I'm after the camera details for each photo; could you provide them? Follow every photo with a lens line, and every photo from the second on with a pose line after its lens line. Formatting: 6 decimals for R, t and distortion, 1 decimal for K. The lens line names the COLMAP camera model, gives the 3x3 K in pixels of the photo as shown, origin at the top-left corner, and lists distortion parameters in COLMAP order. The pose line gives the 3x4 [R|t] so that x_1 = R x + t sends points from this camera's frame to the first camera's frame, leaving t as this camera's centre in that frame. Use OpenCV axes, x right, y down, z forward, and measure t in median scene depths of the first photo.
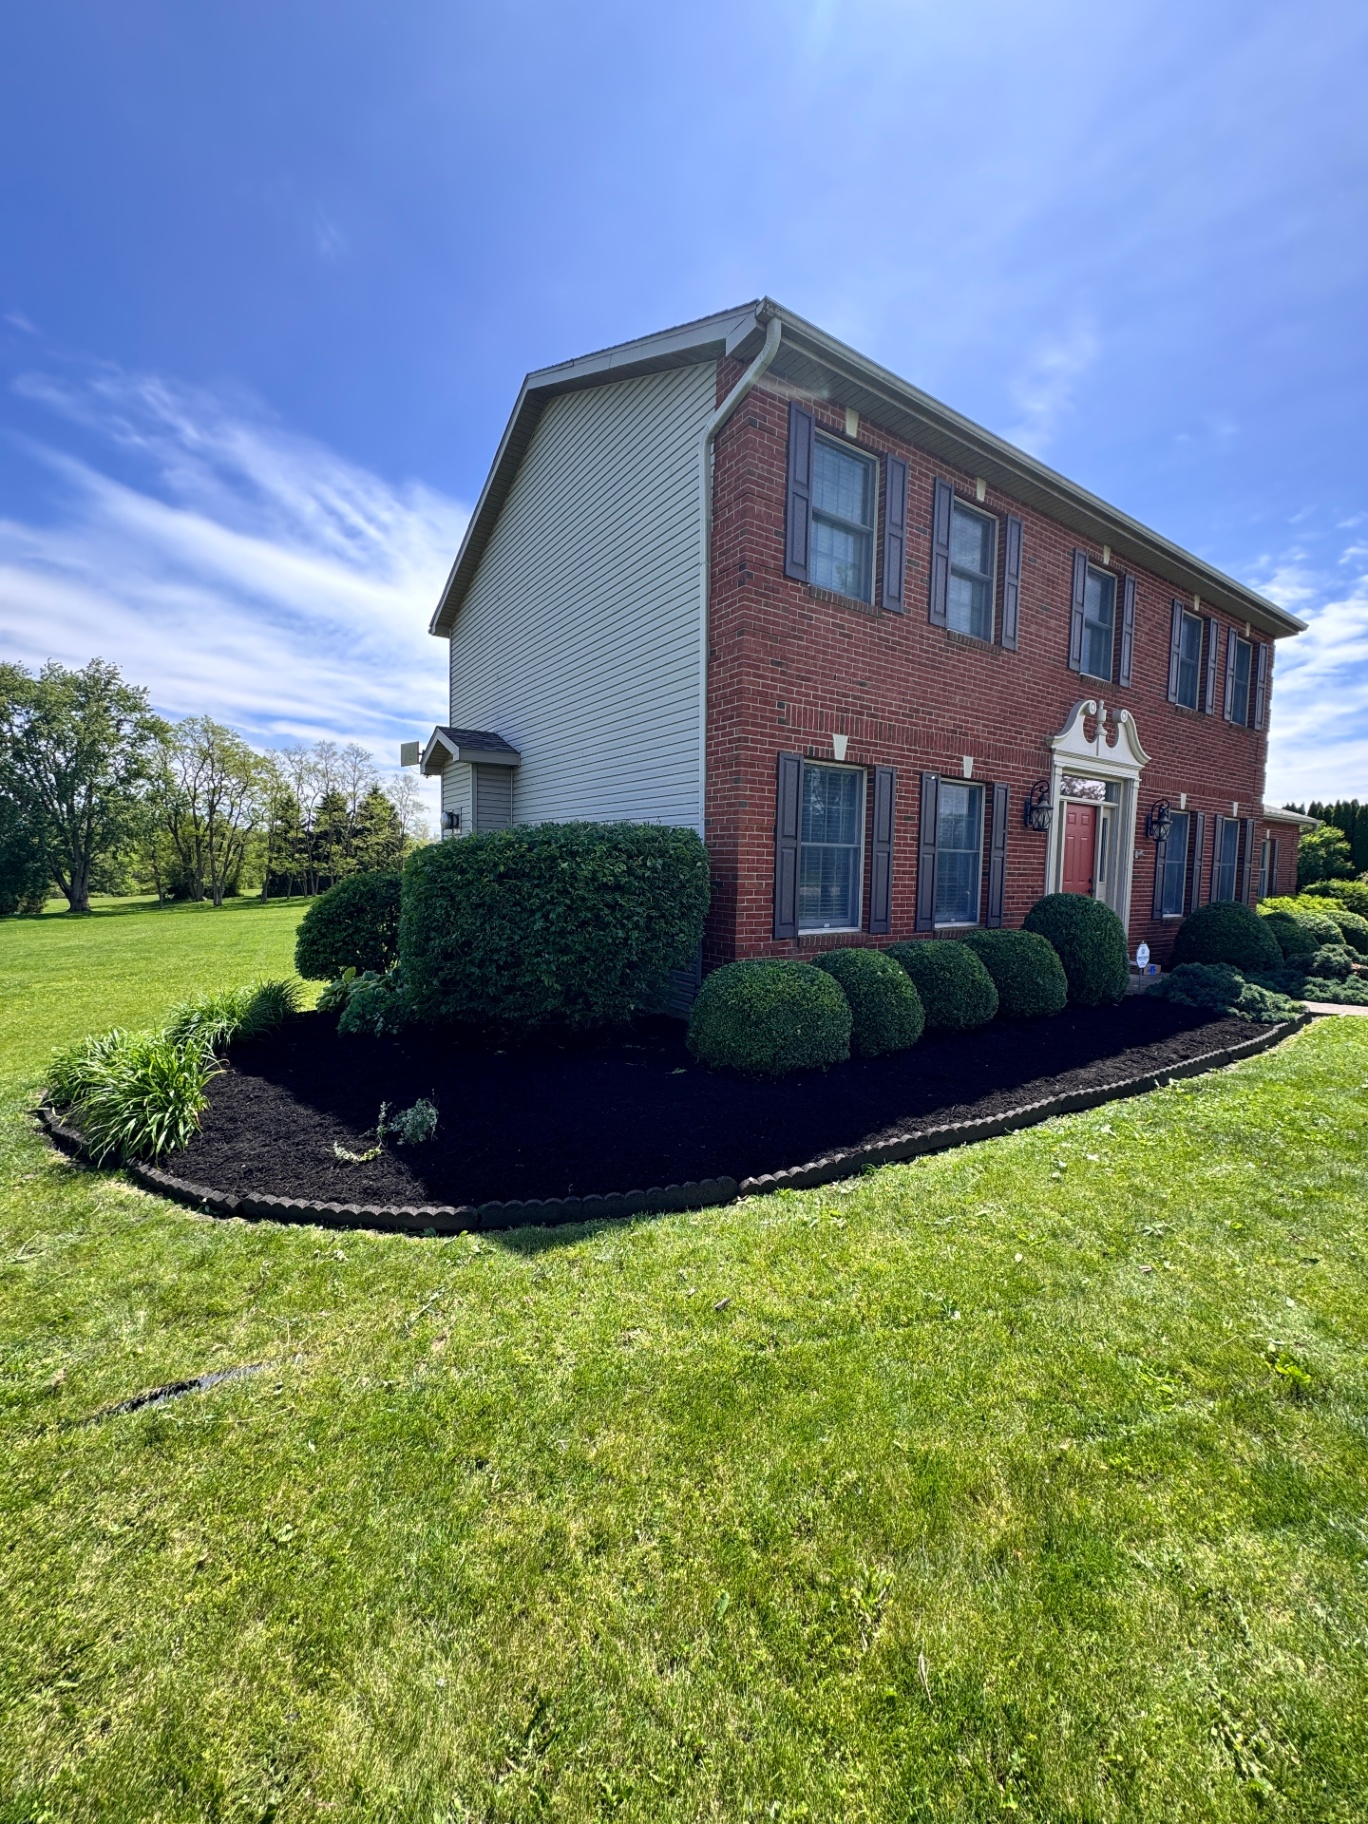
lens RADIAL K [[716.8, 0, 689.8], [0, 716.8, 917.8], [0, 0, 1]] dist [-0.002721, 0.000456]
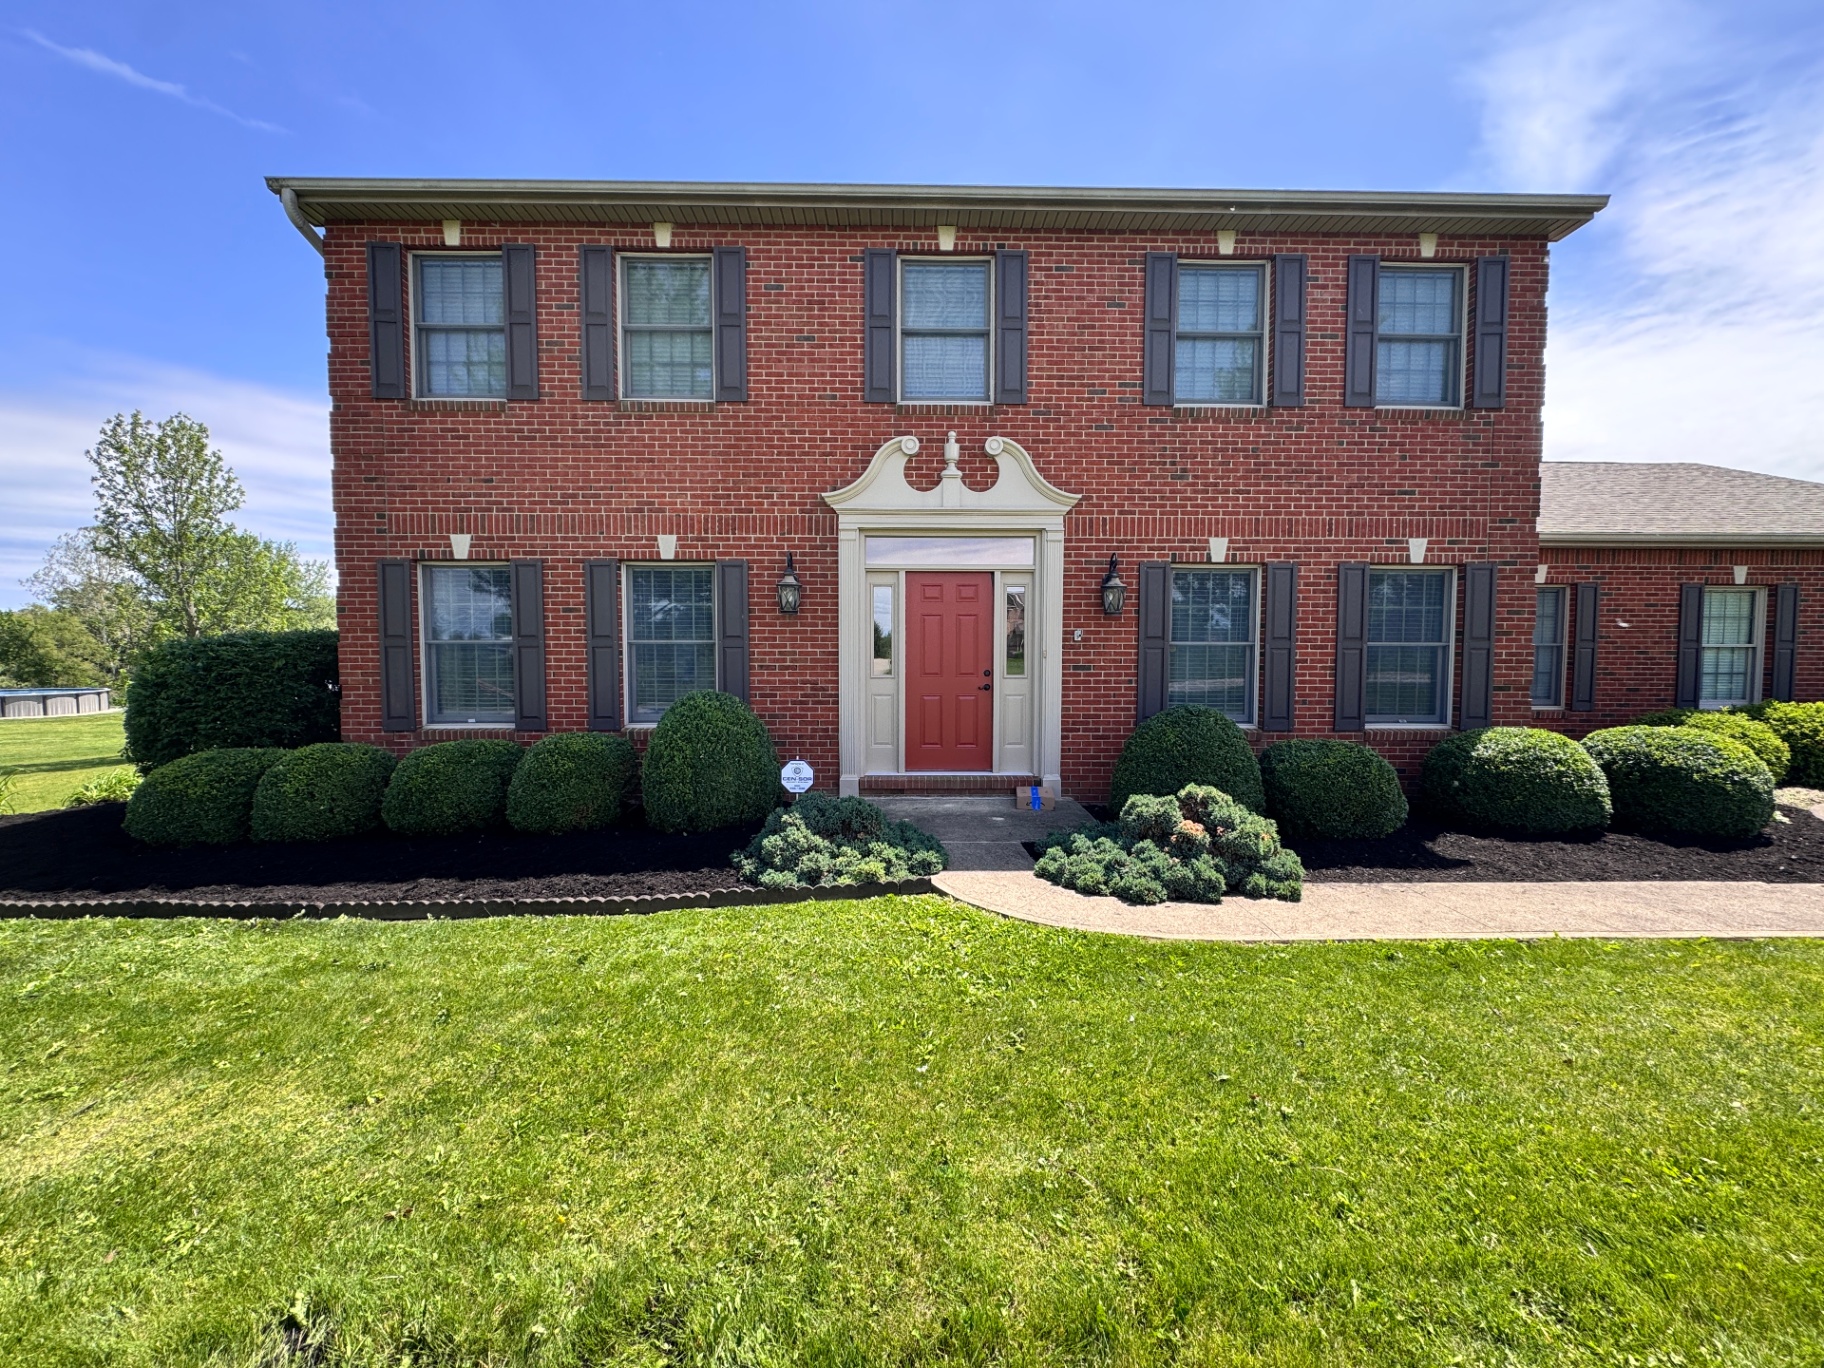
lens RADIAL K [[508.6, 0, 911.9], [0, 508.6, 688.4], [0, 0, 1]] dist [-0.006706, 0.000011]
pose [[0.838277, 0.003697, -0.545232, 0.873019], [-0.023416, 0.999299, -0.029224, -0.022979], [0.544741, 0.037265, 0.837776, 0.577214]]
